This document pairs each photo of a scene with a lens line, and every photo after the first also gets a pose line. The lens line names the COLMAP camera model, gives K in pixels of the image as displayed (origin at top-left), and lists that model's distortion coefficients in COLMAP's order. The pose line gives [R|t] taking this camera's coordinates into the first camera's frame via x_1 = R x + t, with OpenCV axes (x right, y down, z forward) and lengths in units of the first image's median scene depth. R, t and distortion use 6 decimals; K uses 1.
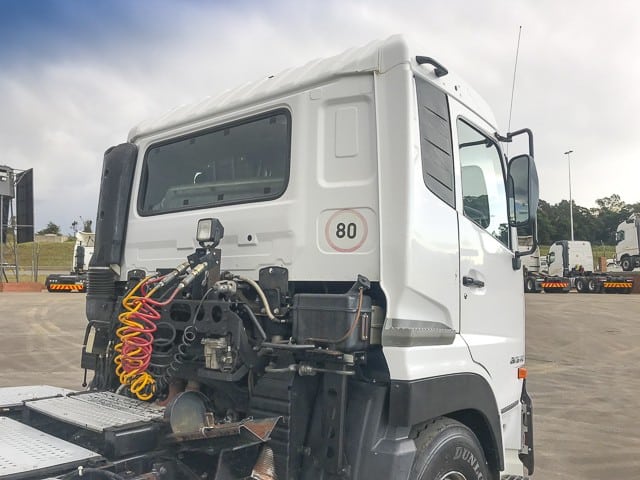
lens RADIAL K [[531.5, 0, 320.0], [0, 531.5, 240.0], [0, 0, 1]] dist [-0.000219, -0.004307]
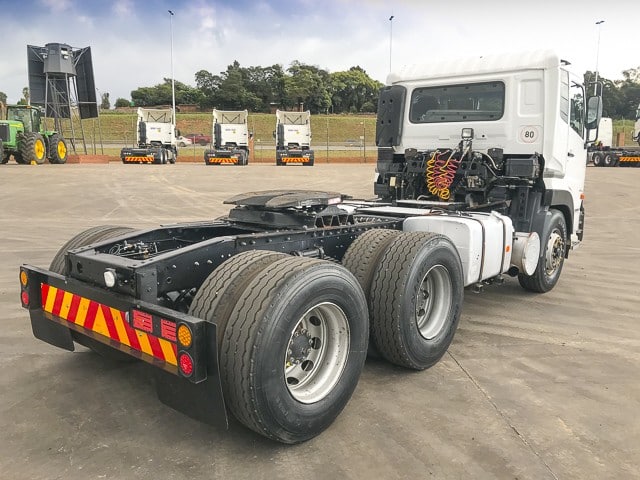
lens RADIAL K [[531.0, 0, 320.0], [0, 531.0, 240.0], [0, 0, 1]] dist [-0.008011, -0.003233]
pose [[0.999821, 0.006292, -0.017841, -0.674682], [-0.001934, 0.972121, 0.234470, -0.088595], [0.018819, -0.234394, 0.971960, -1.212054]]
